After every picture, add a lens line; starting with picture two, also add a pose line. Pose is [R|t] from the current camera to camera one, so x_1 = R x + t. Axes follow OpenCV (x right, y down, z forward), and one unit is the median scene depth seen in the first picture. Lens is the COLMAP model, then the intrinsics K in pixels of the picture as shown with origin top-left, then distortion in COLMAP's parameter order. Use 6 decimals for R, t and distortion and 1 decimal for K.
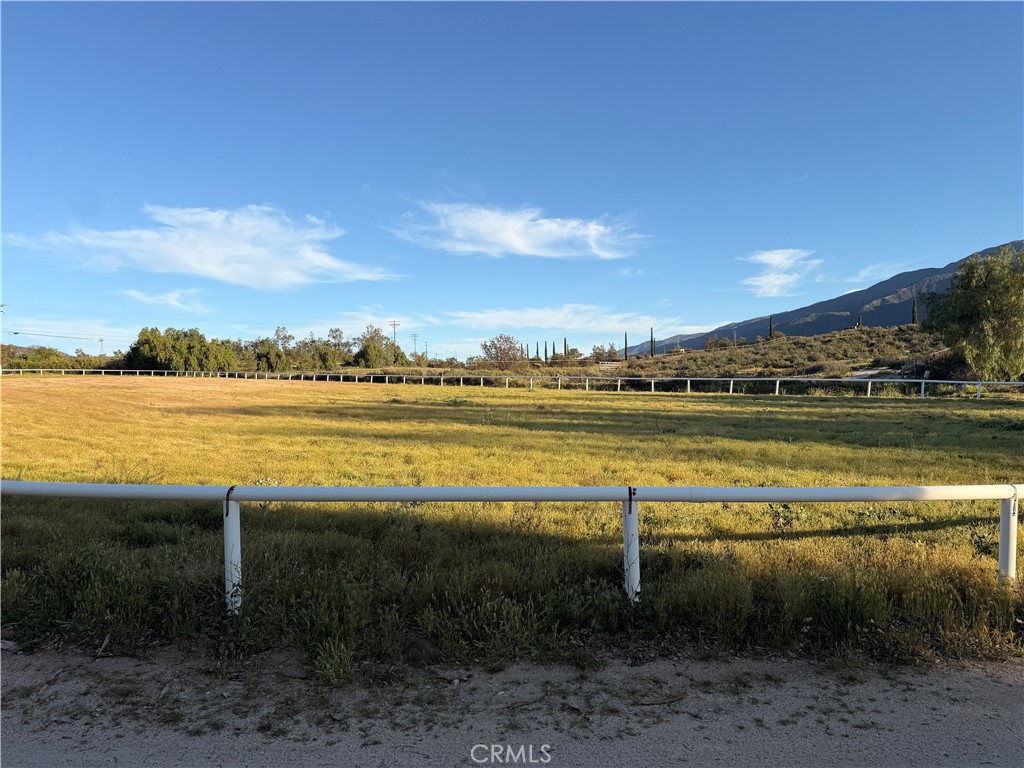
lens RADIAL K [[723.5, 0, 512.0], [0, 723.5, 384.0], [0, 0, 1]] dist [0.000792, -0.000045]
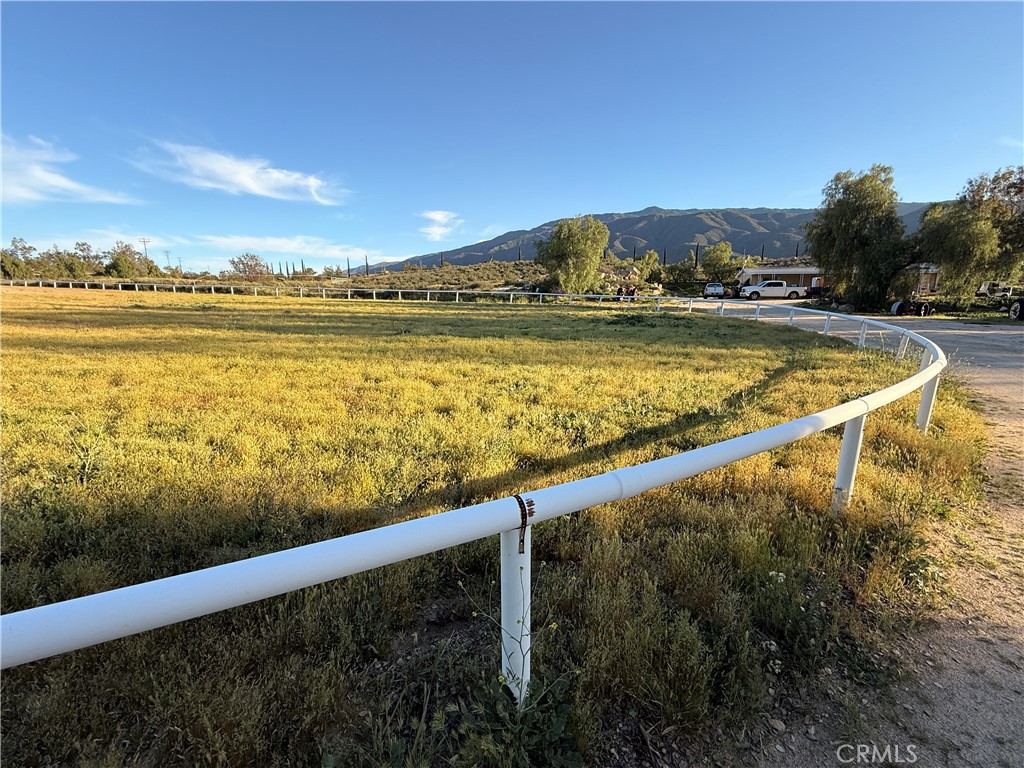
lens RADIAL K [[403.2, 0, 512.3], [0, 403.2, 406.8], [0, 0, 1]] dist [0.001786, 0.000224]
pose [[0.860273, -0.125133, 0.494238, 0.005486], [-0.010809, 0.964718, 0.263065, 0.001932], [-0.509719, -0.231650, 0.828568, 0.110964]]
